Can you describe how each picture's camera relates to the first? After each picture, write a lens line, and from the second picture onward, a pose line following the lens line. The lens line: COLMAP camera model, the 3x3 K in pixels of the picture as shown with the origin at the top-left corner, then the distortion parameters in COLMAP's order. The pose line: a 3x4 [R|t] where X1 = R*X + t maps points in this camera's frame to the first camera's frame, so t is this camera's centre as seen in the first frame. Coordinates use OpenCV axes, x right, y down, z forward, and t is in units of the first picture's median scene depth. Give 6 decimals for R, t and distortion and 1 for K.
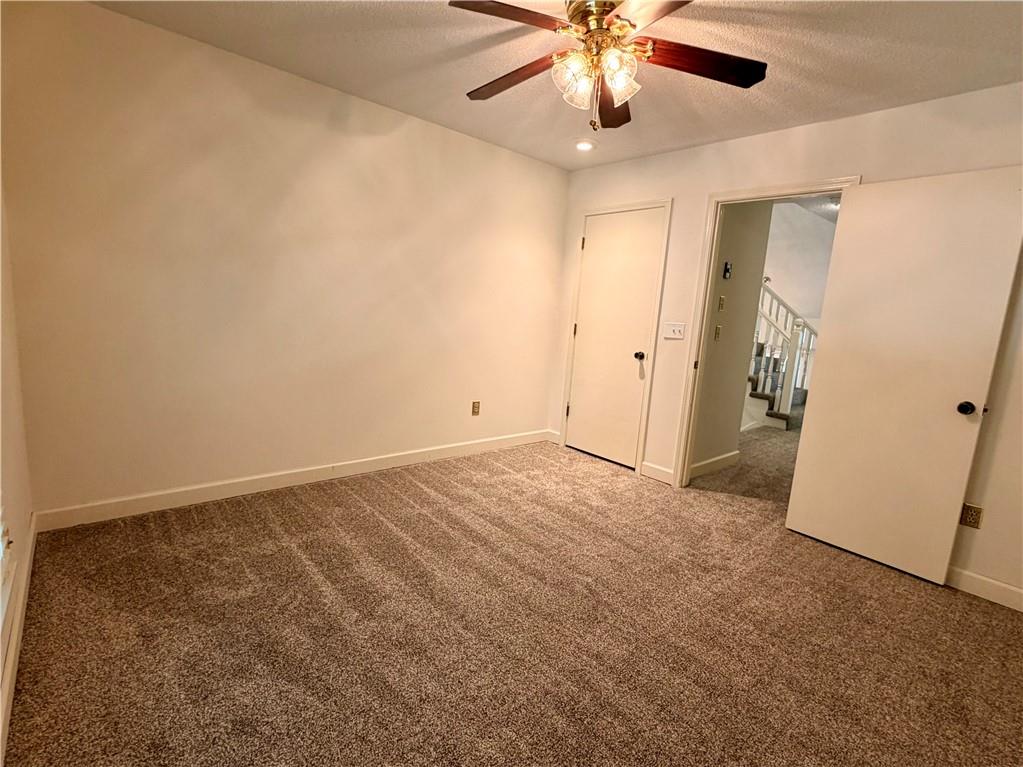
lens RADIAL K [[484.9, 0, 511.5], [0, 484.9, 383.5], [0, 0, 1]] dist [-0.000784, 0.000207]
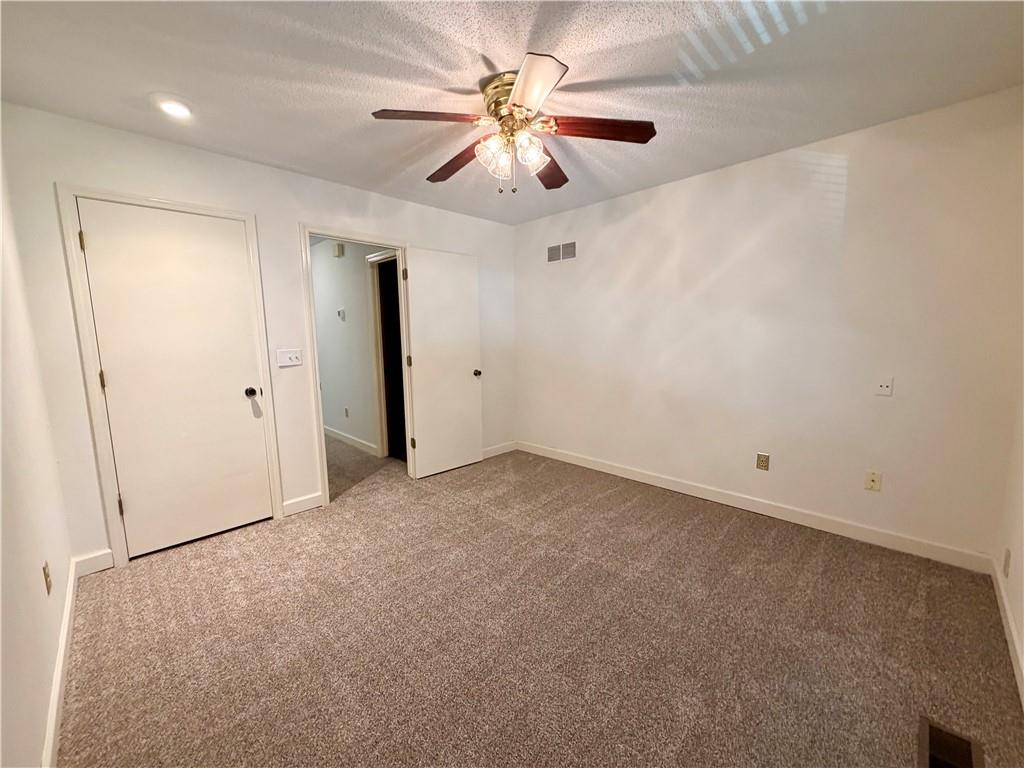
lens RADIAL K [[409.2, 0, 509.7], [0, 409.2, 384.3], [0, 0, 1]] dist [-0.001577, 0.000779]
pose [[-0.062443, -0.192180, 0.979371, -0.509688], [0.172184, 0.964498, 0.200240, -0.147842], [-0.983084, 0.181136, -0.027135, 0.608782]]
